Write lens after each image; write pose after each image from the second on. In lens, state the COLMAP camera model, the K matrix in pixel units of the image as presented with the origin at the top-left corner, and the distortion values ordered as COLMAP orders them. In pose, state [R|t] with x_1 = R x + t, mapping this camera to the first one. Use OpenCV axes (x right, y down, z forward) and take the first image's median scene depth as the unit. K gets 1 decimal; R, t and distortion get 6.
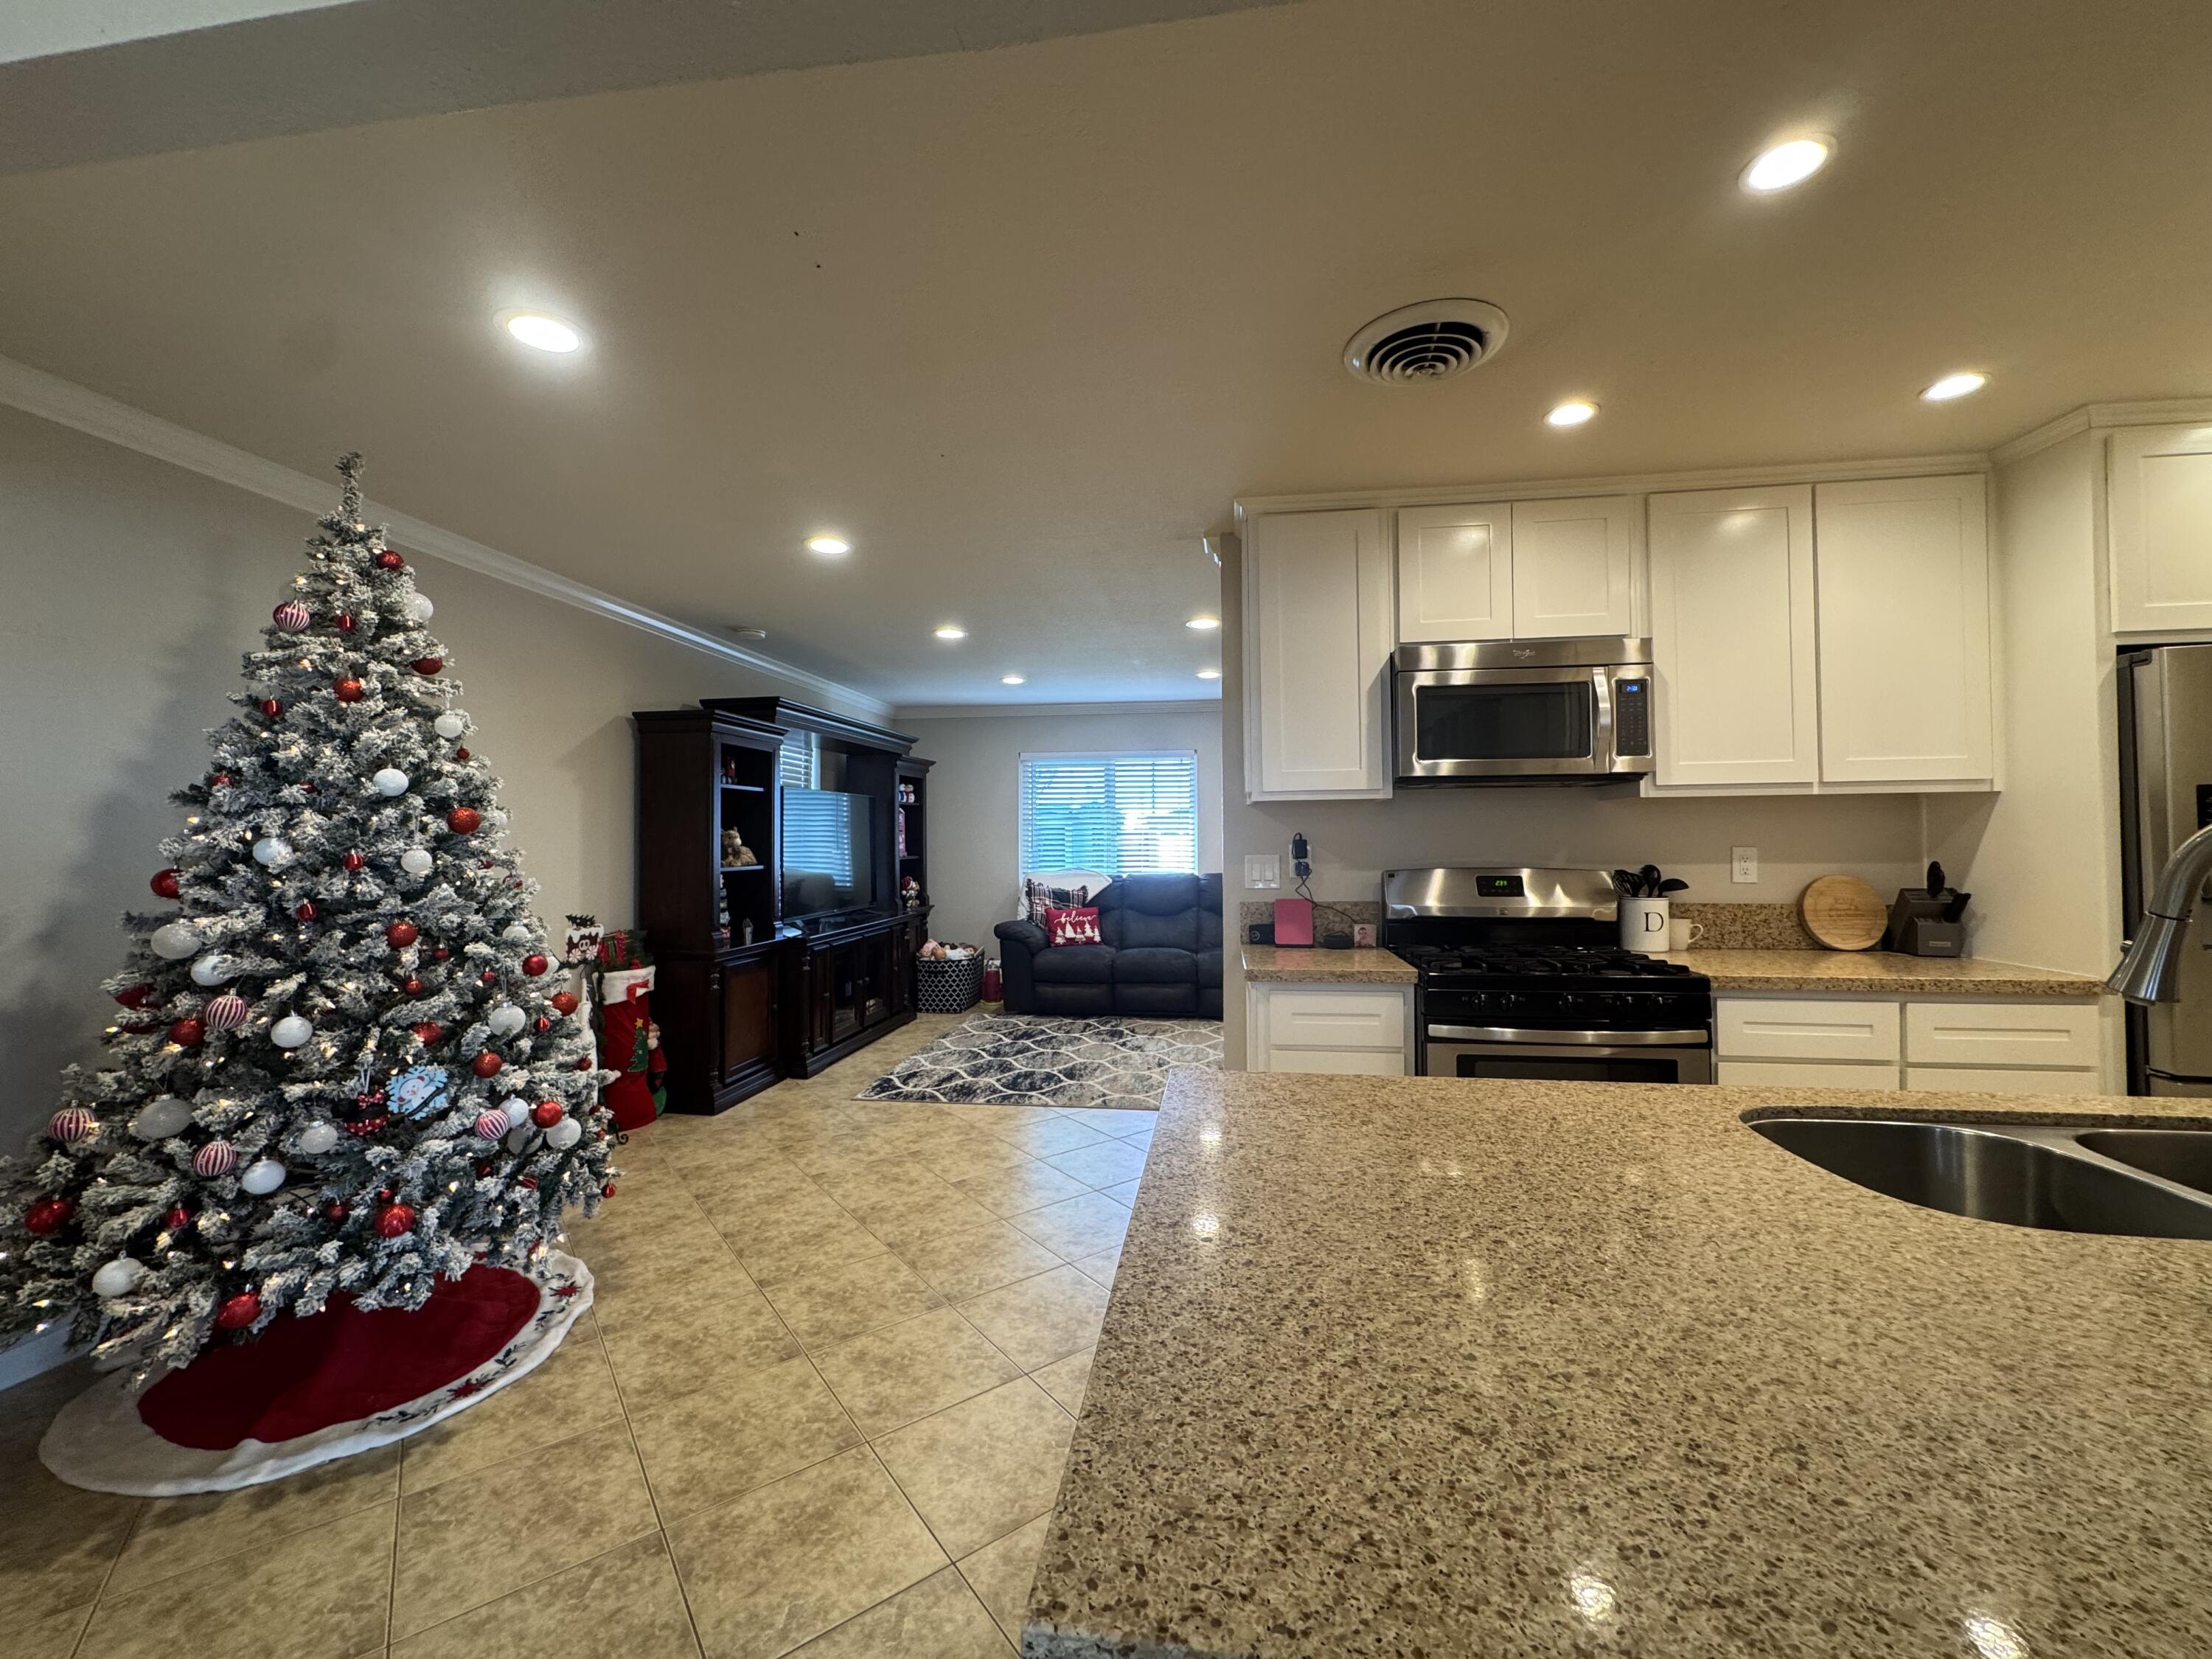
lens RADIAL K [[880.8, 0, 1103.6], [0, 880.8, 826.0], [0, 0, 1]] dist [-0.002347, 0.000042]
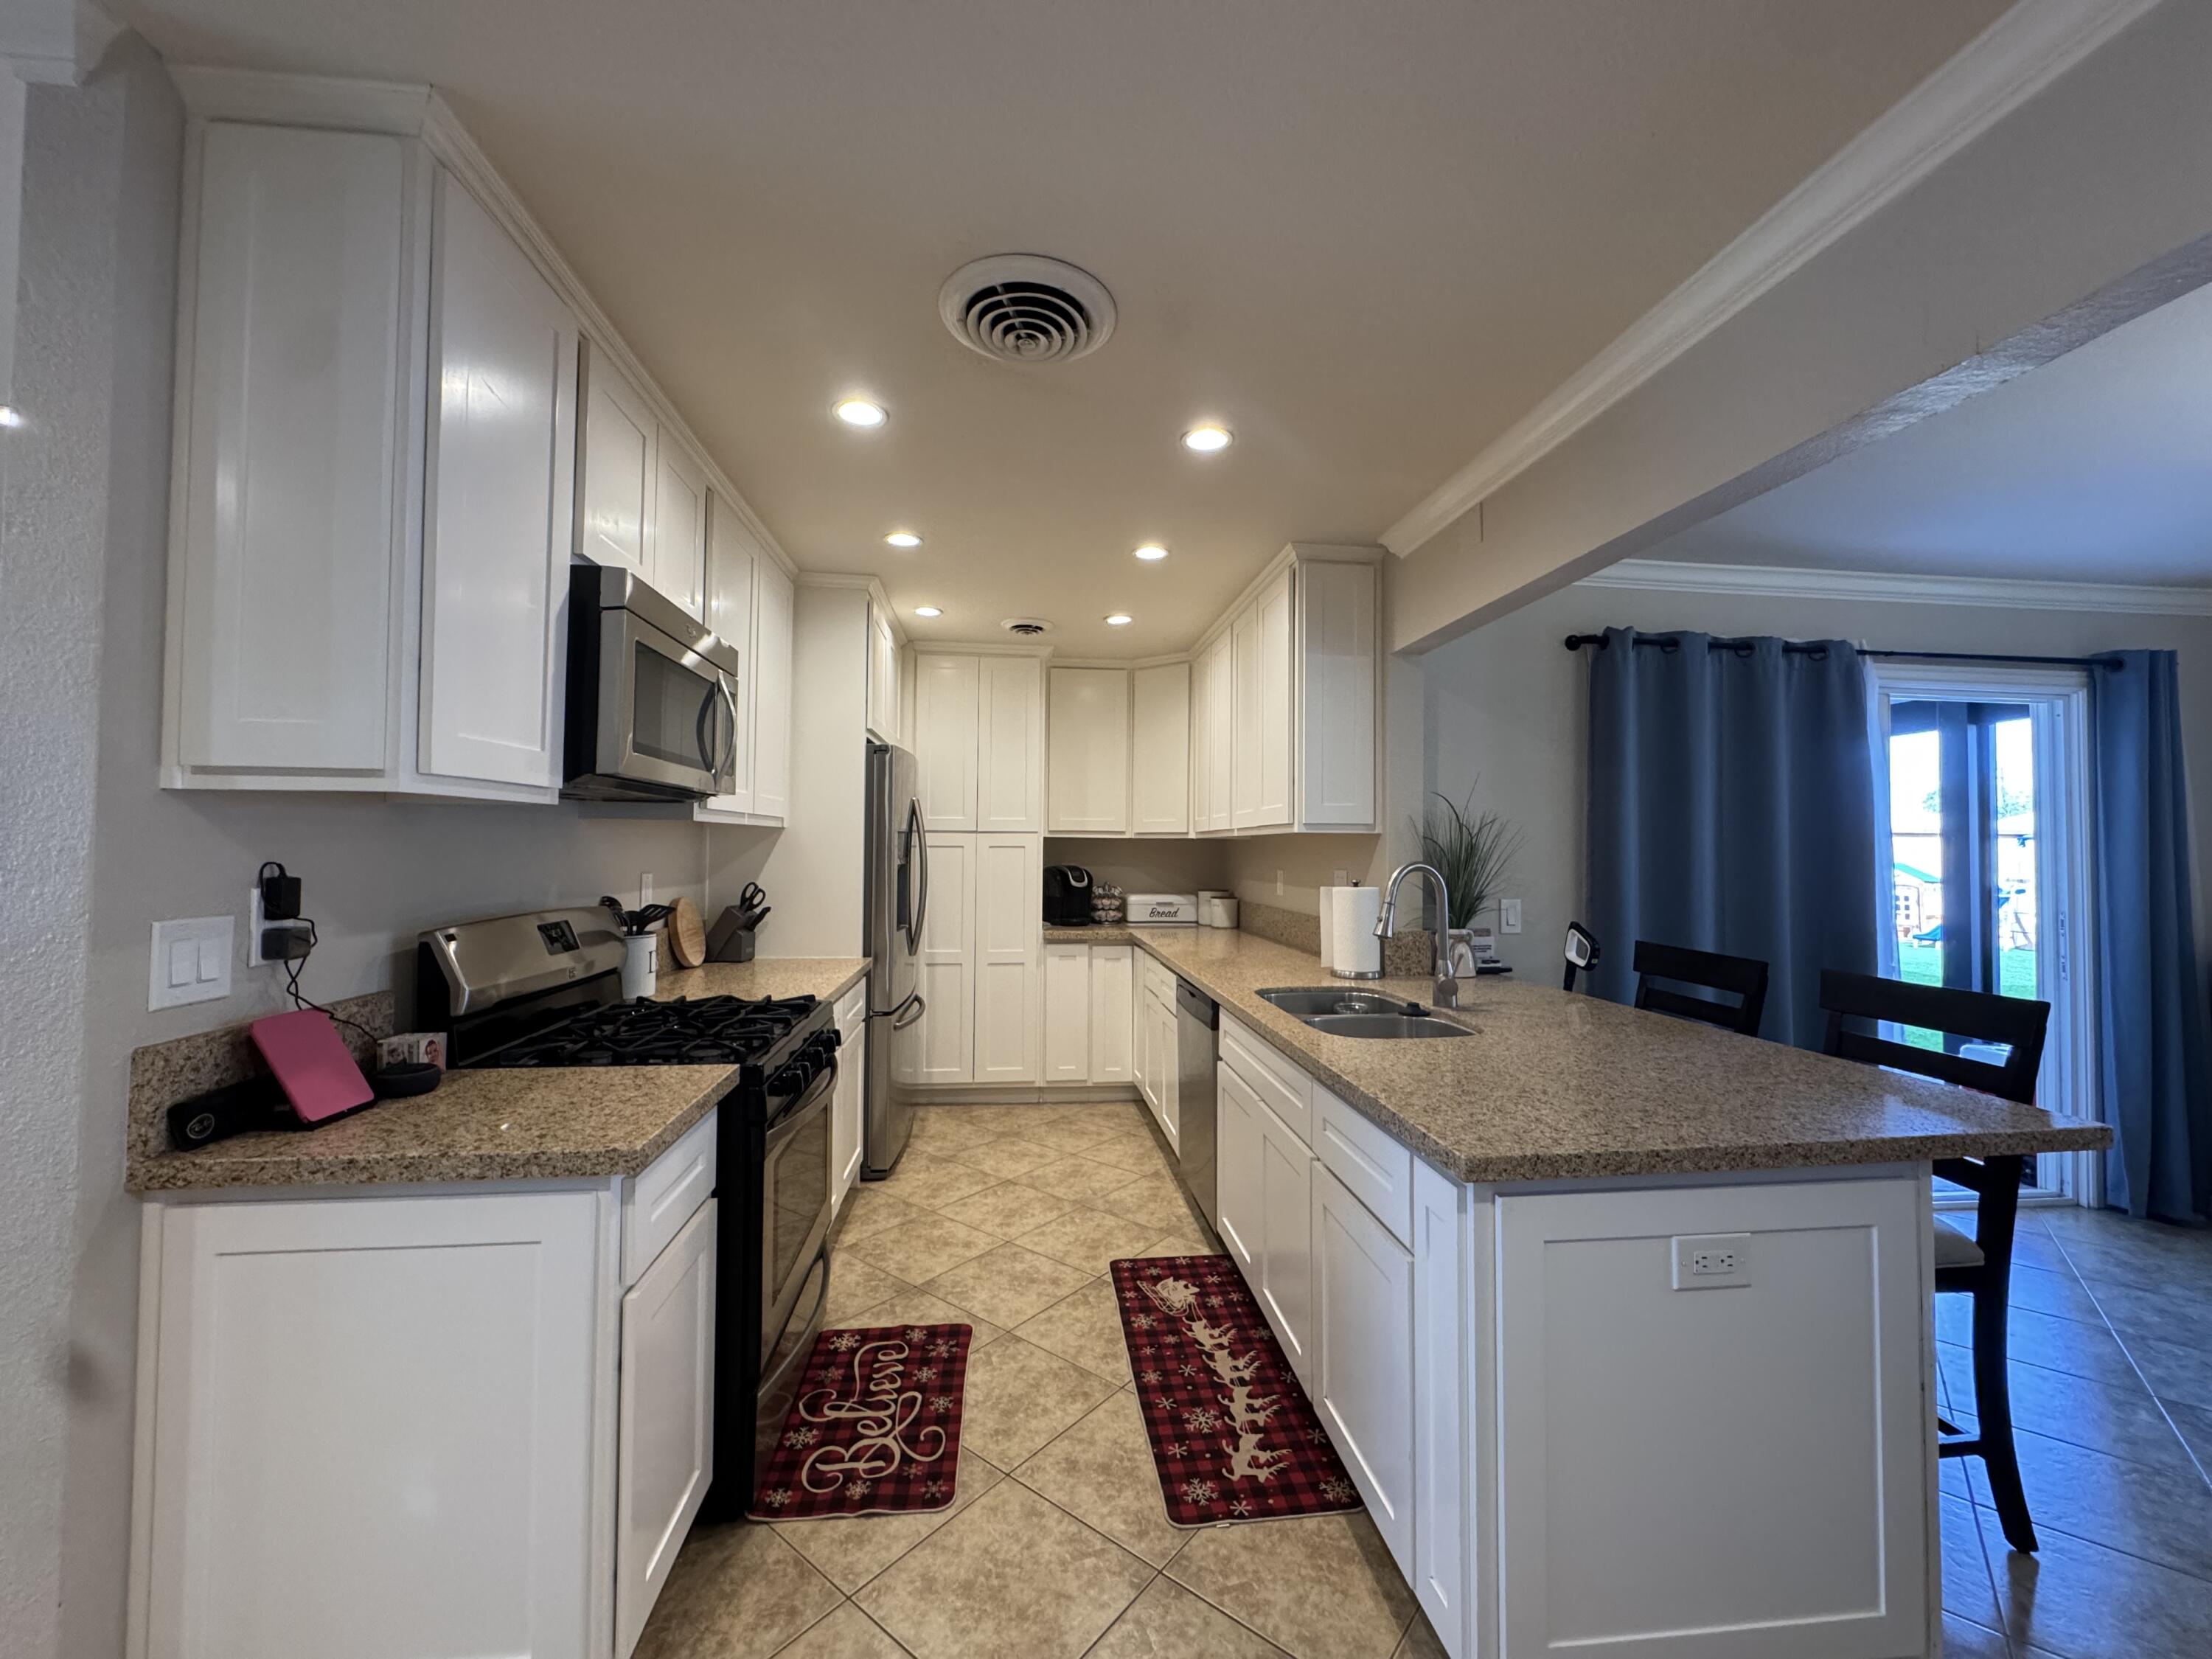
lens RADIAL K [[879.1, 0, 1104.6], [0, 879.1, 826.5], [0, 0, 1]] dist [-0.003124, 0.000784]
pose [[-0.245623, 0.029896, 0.968904, -0.369314], [-0.023087, 0.999060, -0.036680, -0.003646], [-0.969090, -0.031379, -0.244702, 0.852505]]
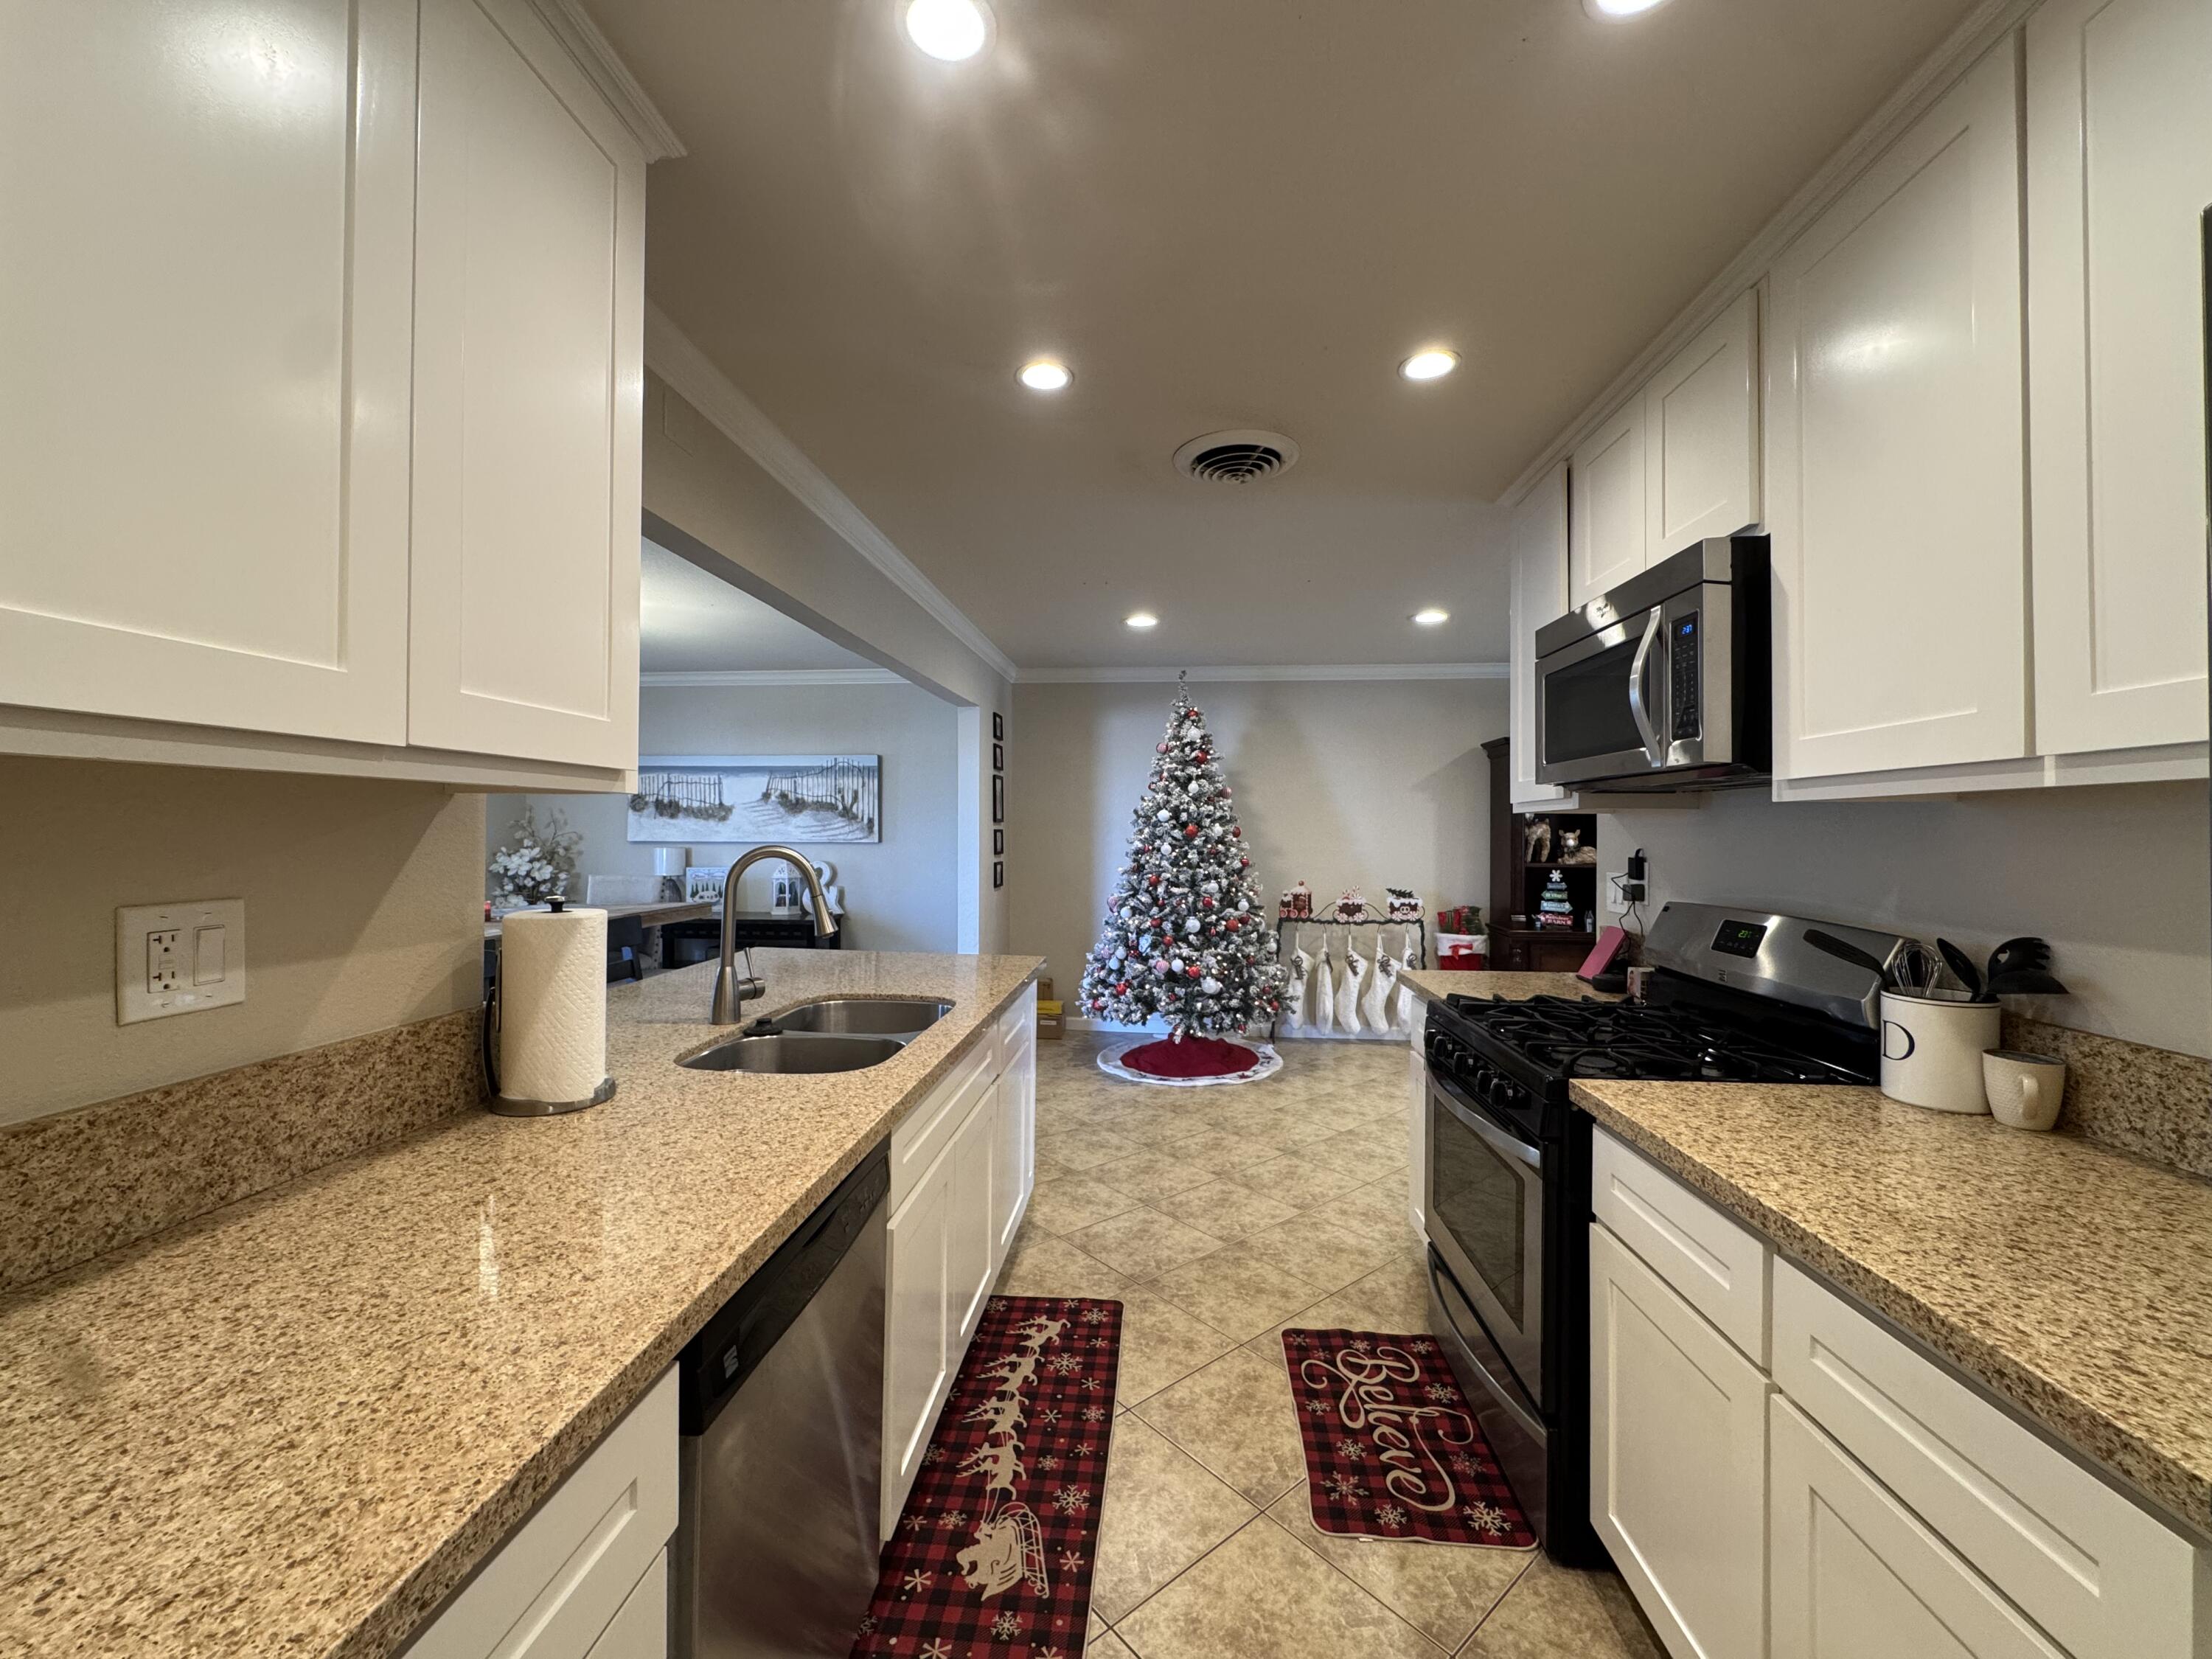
lens RADIAL K [[881.6, 0, 1104.2], [0, 881.6, 825.3], [0, 0, 1]] dist [-0.003729, 0.000445]
pose [[0.057926, 0.001683, -0.998319, 1.210211], [0.011207, 0.999934, 0.002336, -0.024490], [0.998258, -0.011324, 0.057903, 0.558272]]
